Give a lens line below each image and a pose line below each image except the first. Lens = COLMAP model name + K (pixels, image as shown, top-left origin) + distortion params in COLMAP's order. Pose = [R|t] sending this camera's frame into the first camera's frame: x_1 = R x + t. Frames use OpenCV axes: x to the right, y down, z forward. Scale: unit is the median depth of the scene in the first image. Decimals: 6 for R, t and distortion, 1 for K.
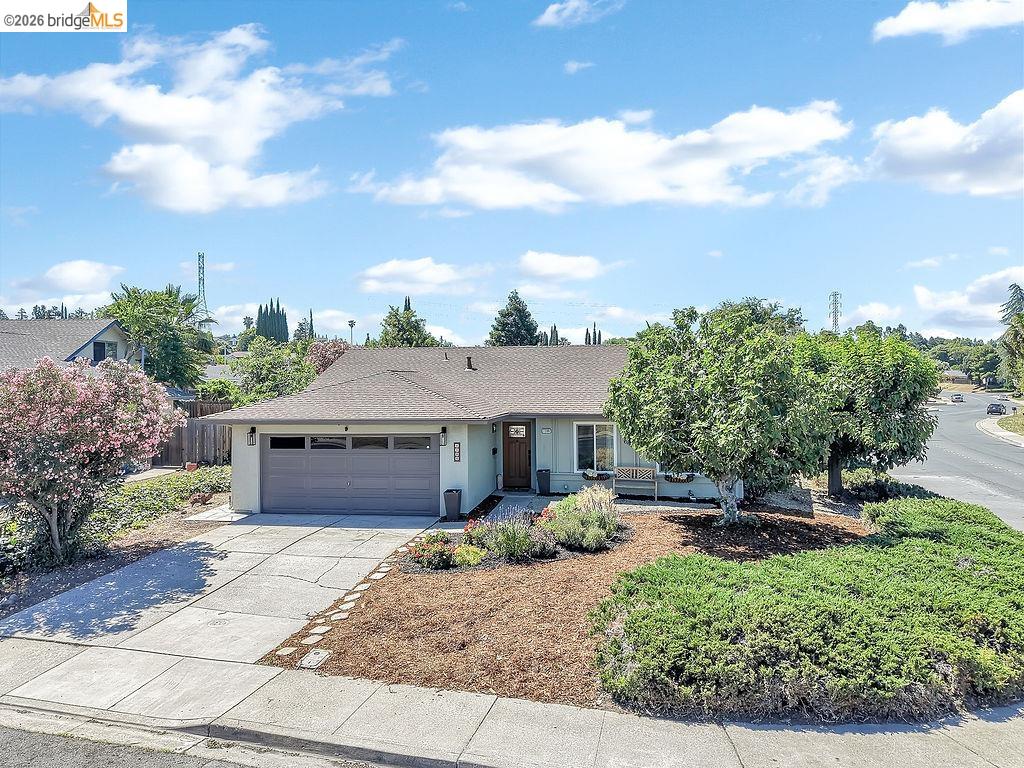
lens RADIAL K [[706.7, 0, 512.0], [0, 706.7, 384.0], [0, 0, 1]] dist [0.008811, -0.000417]
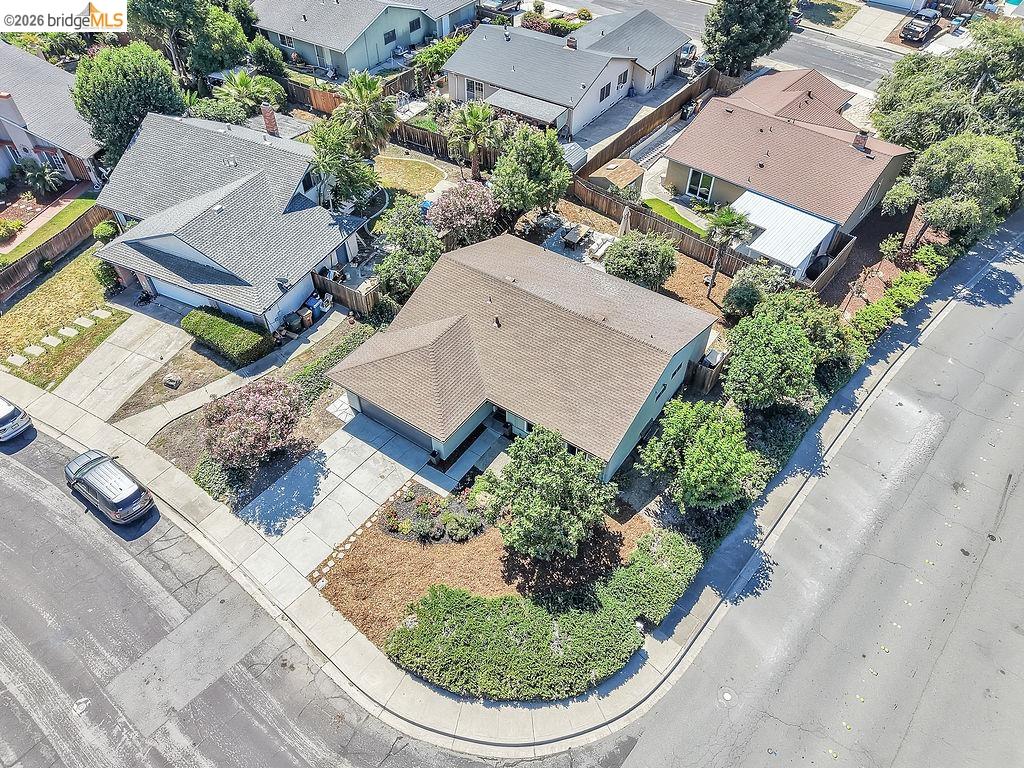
lens RADIAL K [[706.6, 0, 512.0], [0, 706.6, 384.0], [0, 0, 1]] dist [0.006583, -0.003662]
pose [[0.898617, 0.324325, -0.295469, 0.765486], [-0.013117, 0.693015, 0.720804, -1.710926], [0.438539, -0.643851, 0.627009, -0.001246]]
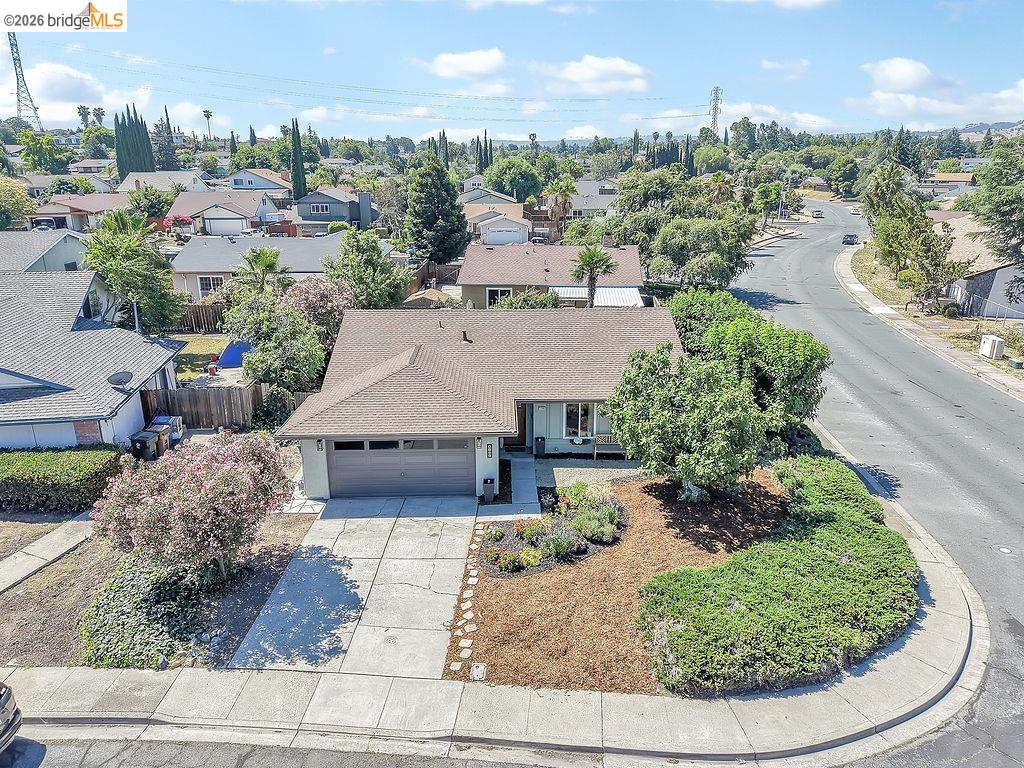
lens RADIAL K [[706.7, 0, 512.0], [0, 706.7, 384.0], [0, 0, 1]] dist [0.008811, -0.000417]
pose [[0.985176, -0.049495, 0.164252, -0.306810], [-0.000314, 0.956951, 0.290249, -0.500730], [-0.171547, -0.285998, 0.942750, -0.247430]]
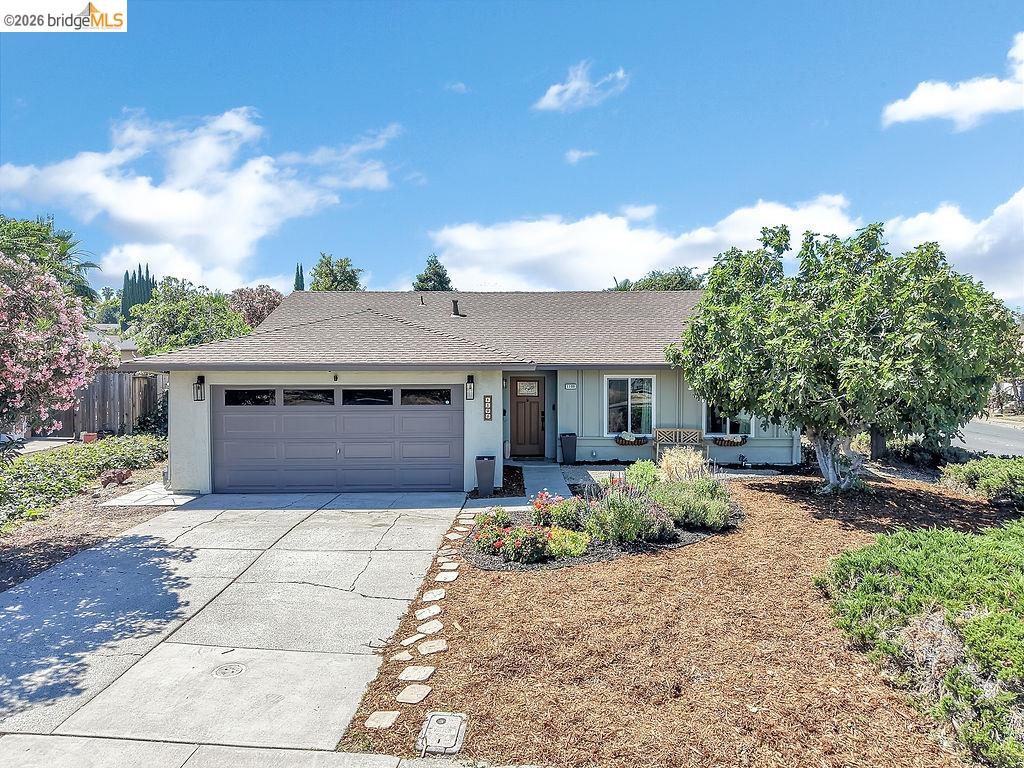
lens RADIAL K [[706.6, 0, 512.0], [0, 706.6, 384.0], [0, 0, 1]] dist [0.006583, -0.003662]
pose [[0.986257, 0.001486, 0.165211, -0.224042], [-0.005803, 0.999654, 0.025652, 0.063944], [-0.165115, -0.026259, 0.985925, 0.304148]]
